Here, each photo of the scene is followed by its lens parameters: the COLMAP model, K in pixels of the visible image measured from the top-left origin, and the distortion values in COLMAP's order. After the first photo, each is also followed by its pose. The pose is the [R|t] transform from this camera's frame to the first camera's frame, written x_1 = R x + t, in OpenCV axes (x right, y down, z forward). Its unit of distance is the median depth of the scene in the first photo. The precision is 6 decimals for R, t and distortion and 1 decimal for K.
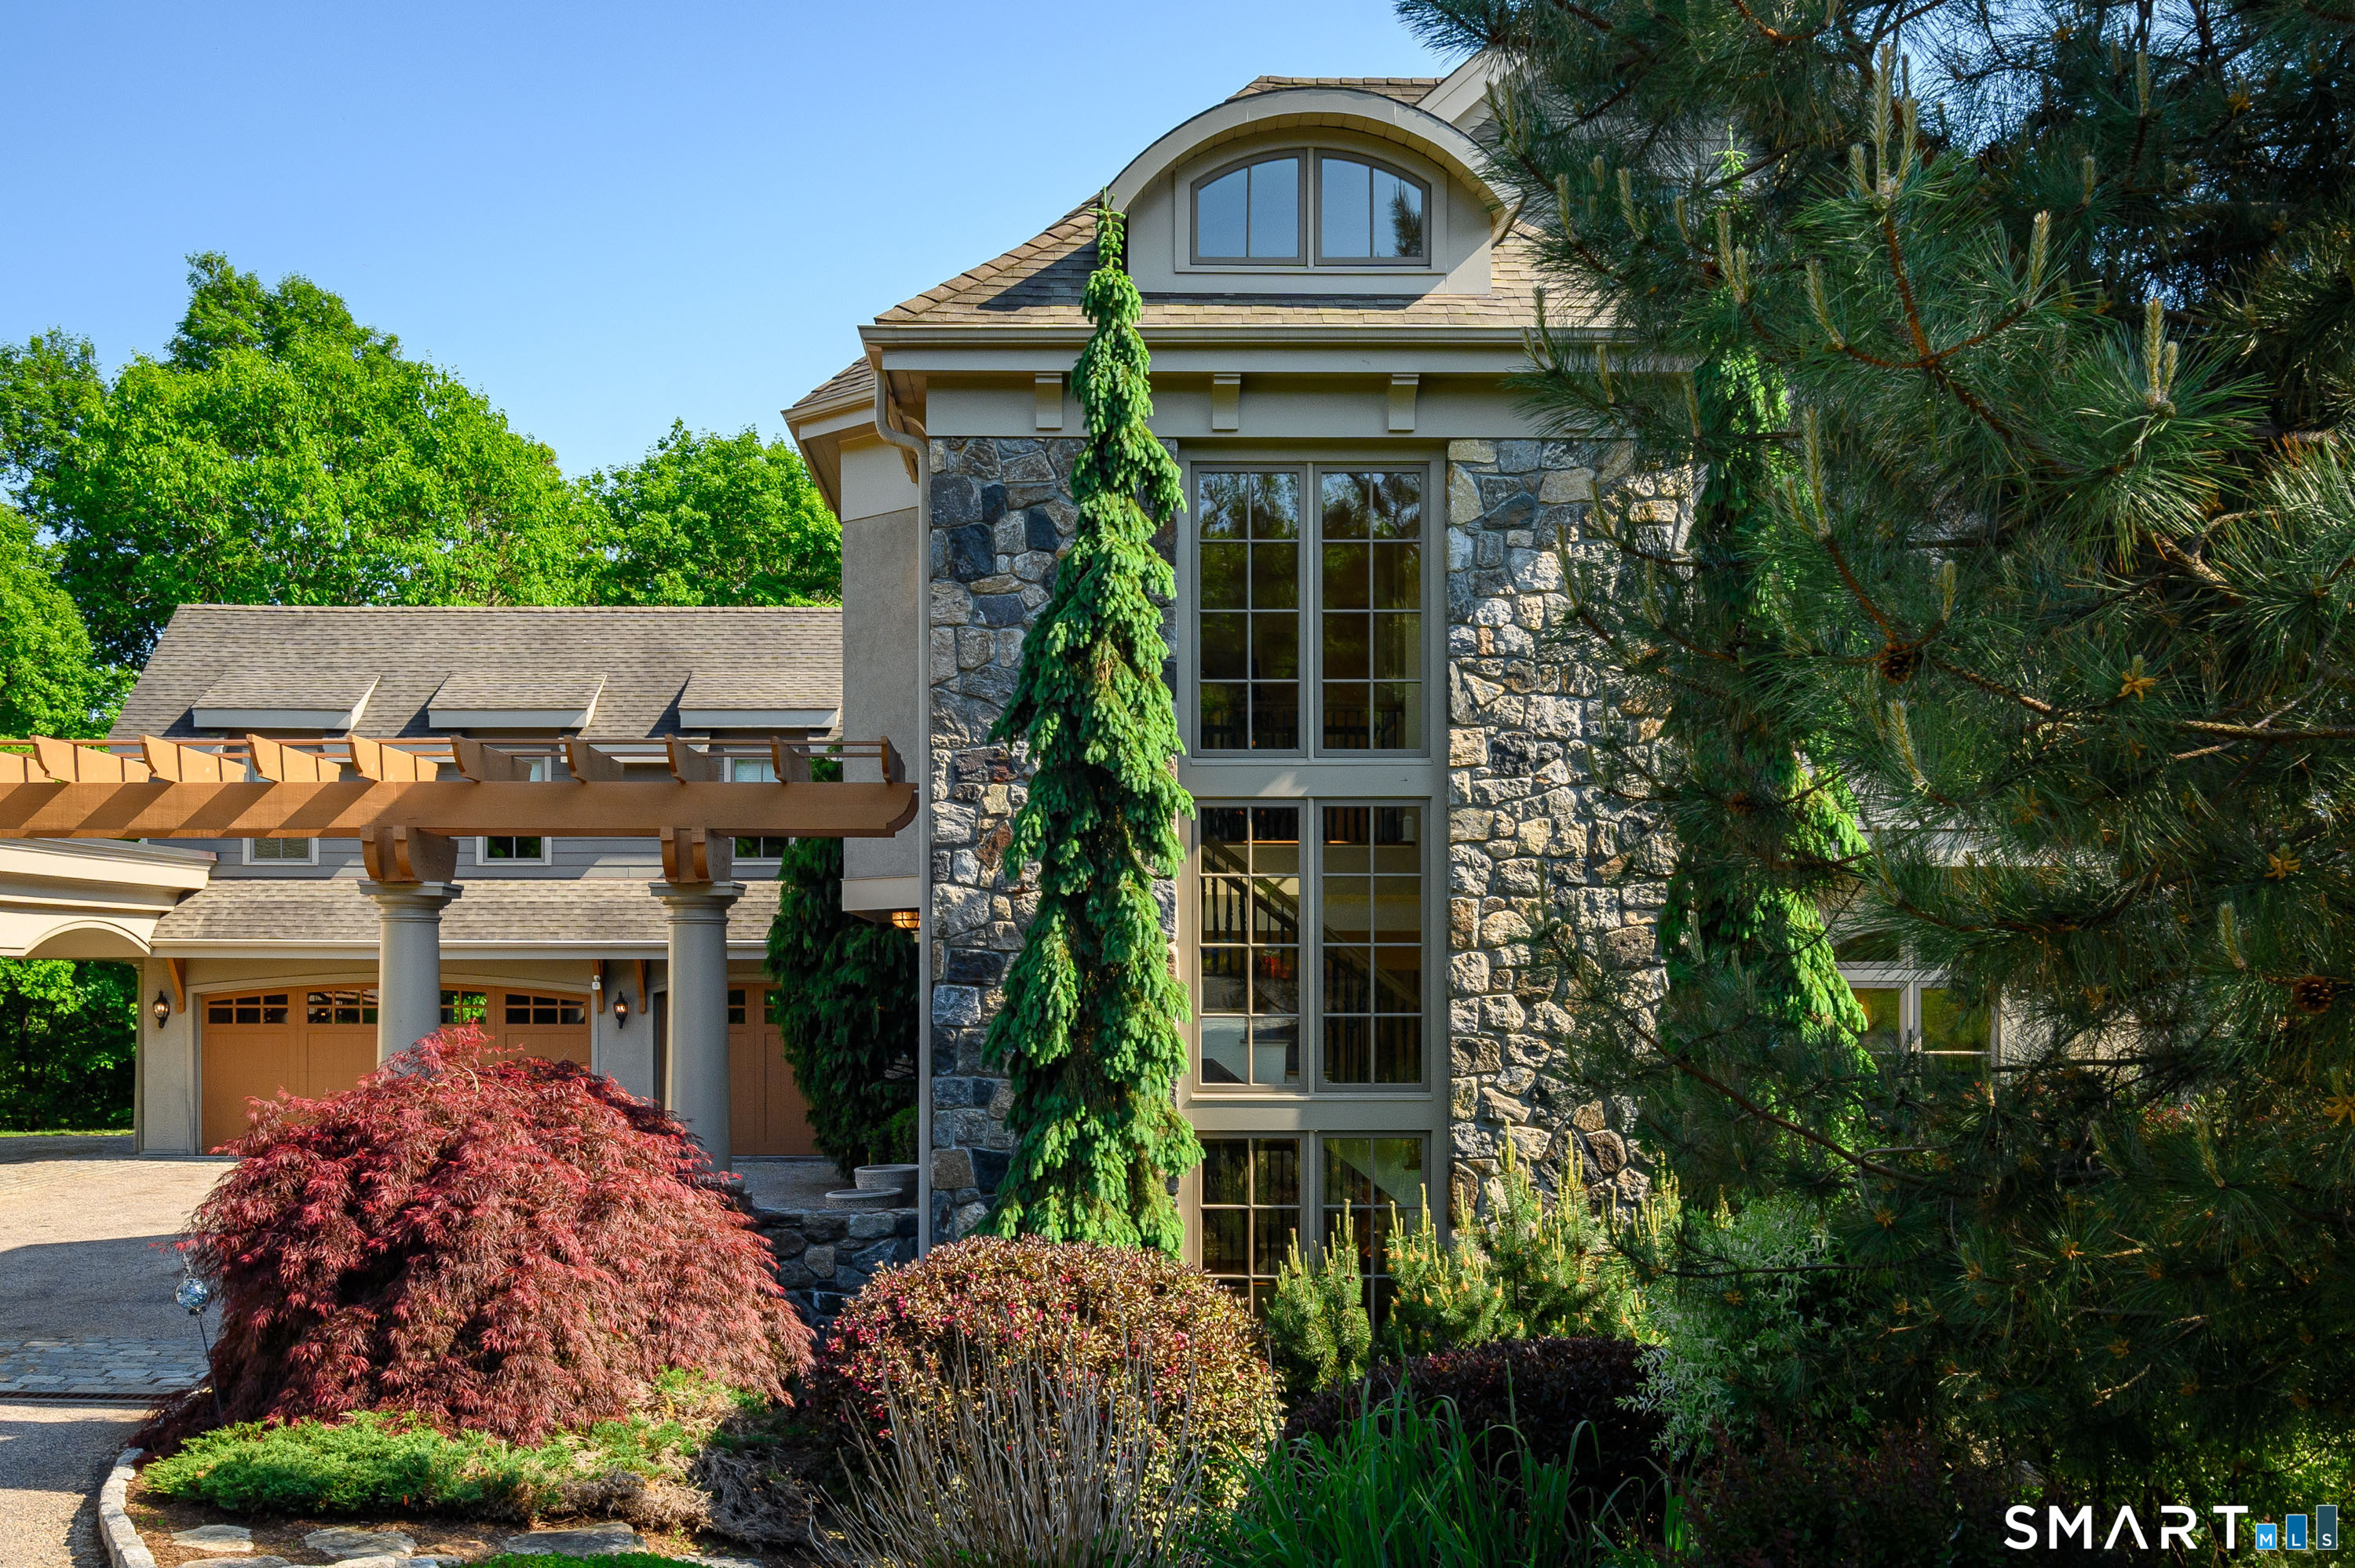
lens RADIAL K [[2472.1, 0, 1071.9], [0, 2472.1, 1009.5], [0, 0, 1]] dist [0.058378, 0.000000]
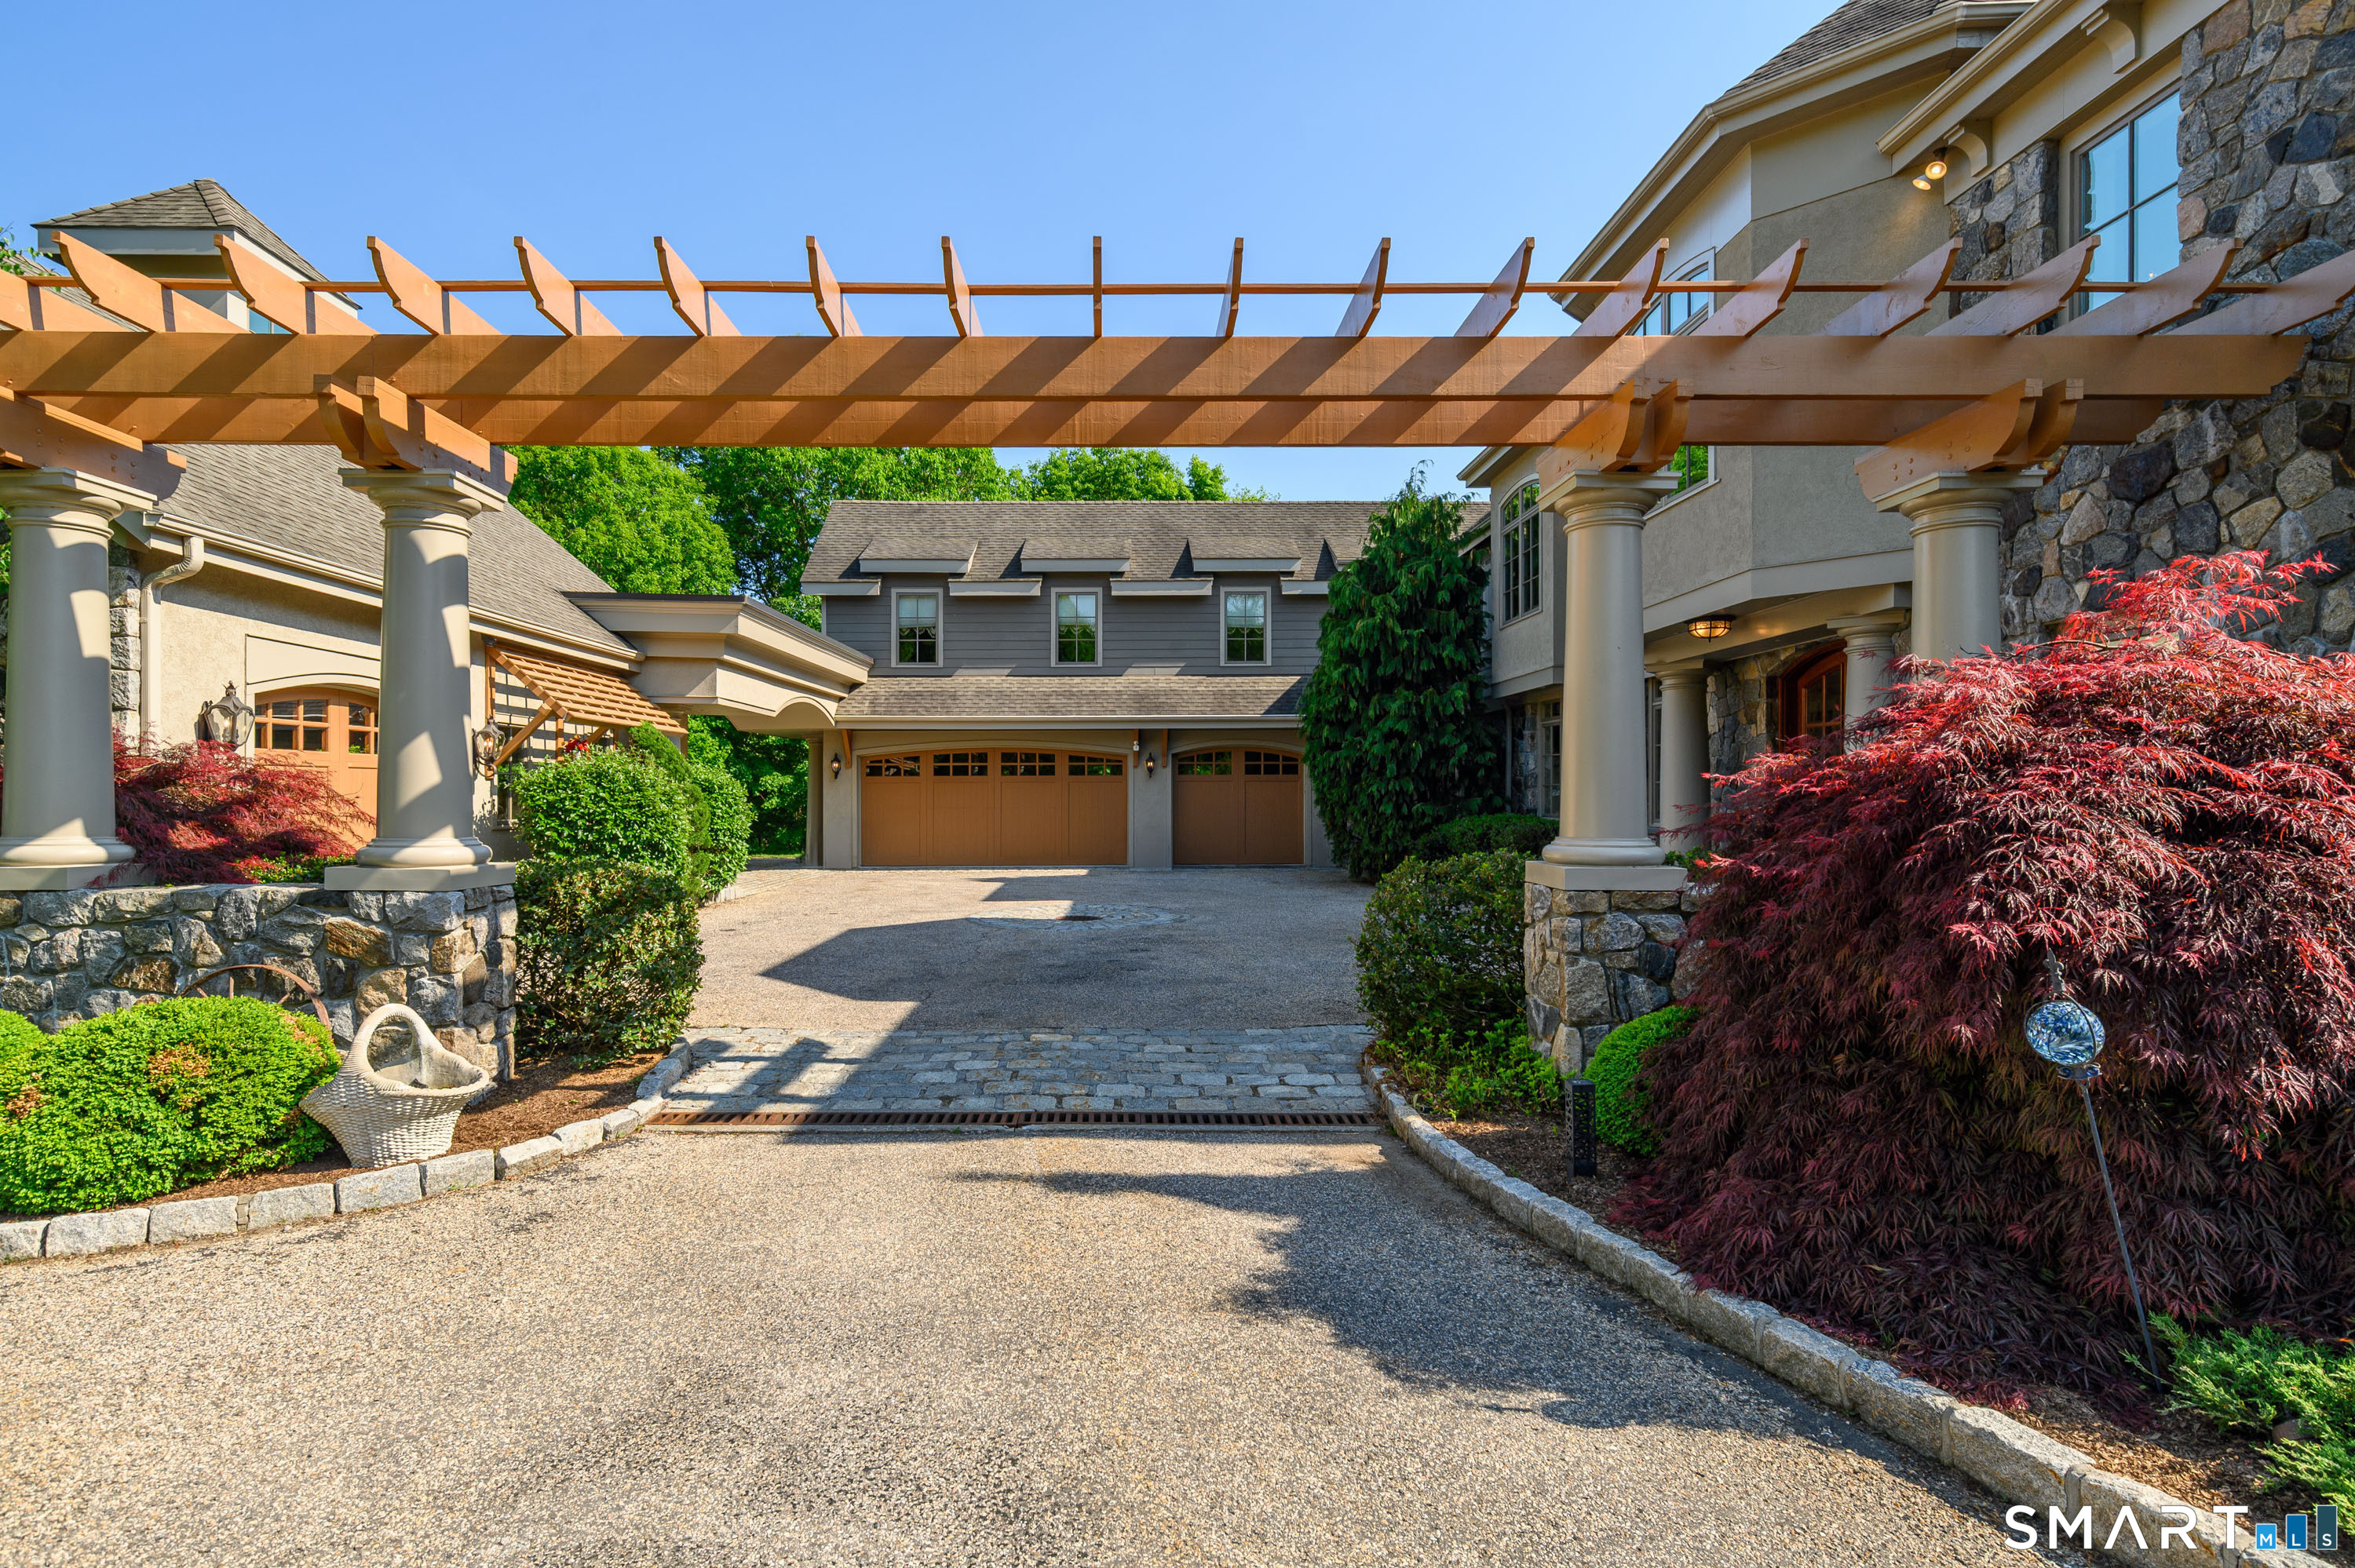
lens RADIAL K [[1216.4, 0, 1162.2], [0, 1216.4, 787.1], [0, 0, 1]] dist [-0.003908, 0.000692]
pose [[0.999401, -0.004750, 0.034266, -0.200166], [0.005348, 0.999835, -0.017370, 0.025654], [-0.034178, 0.017543, 0.999262, 0.285963]]
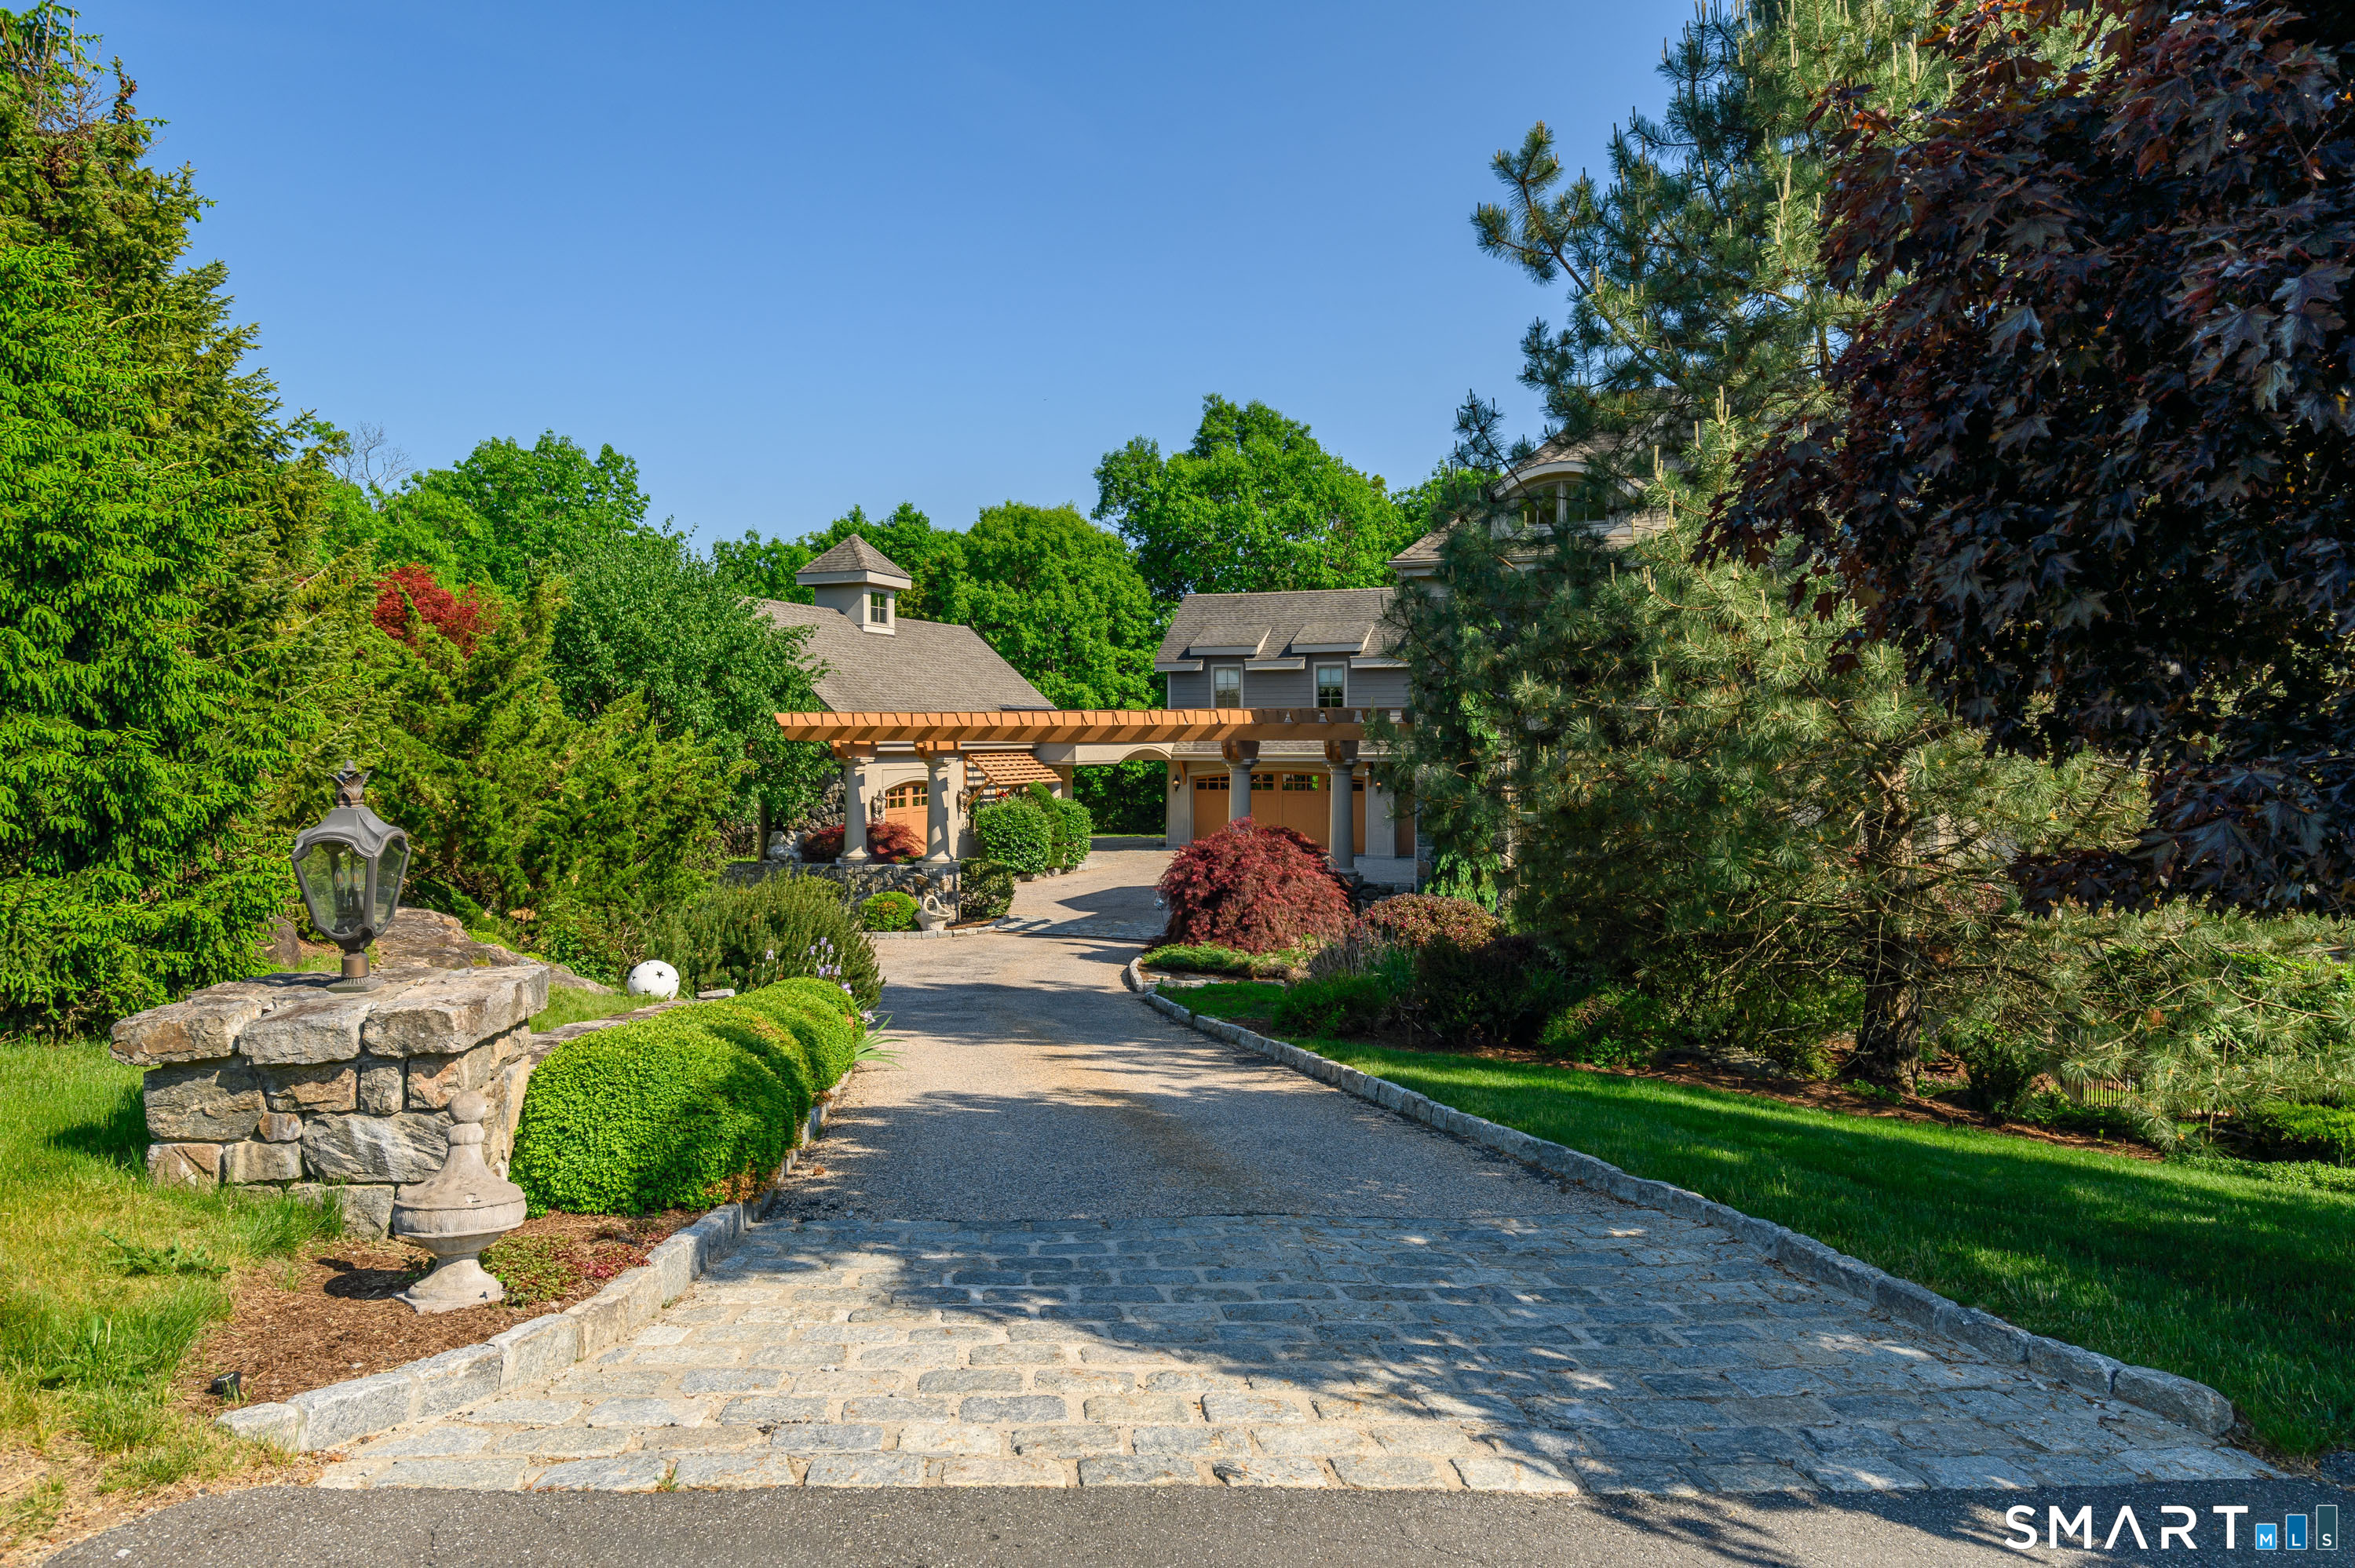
lens RADIAL K [[1594.9, 0, 1176.2], [0, 1594.9, 781.2], [0, 0, 1]] dist [0.000171, -0.000018]
pose [[0.932976, 0.007336, -0.359863, 0.143061], [-0.000983, 0.999840, 0.017834, -0.027414], [0.359936, -0.016285, 0.932835, -0.316196]]
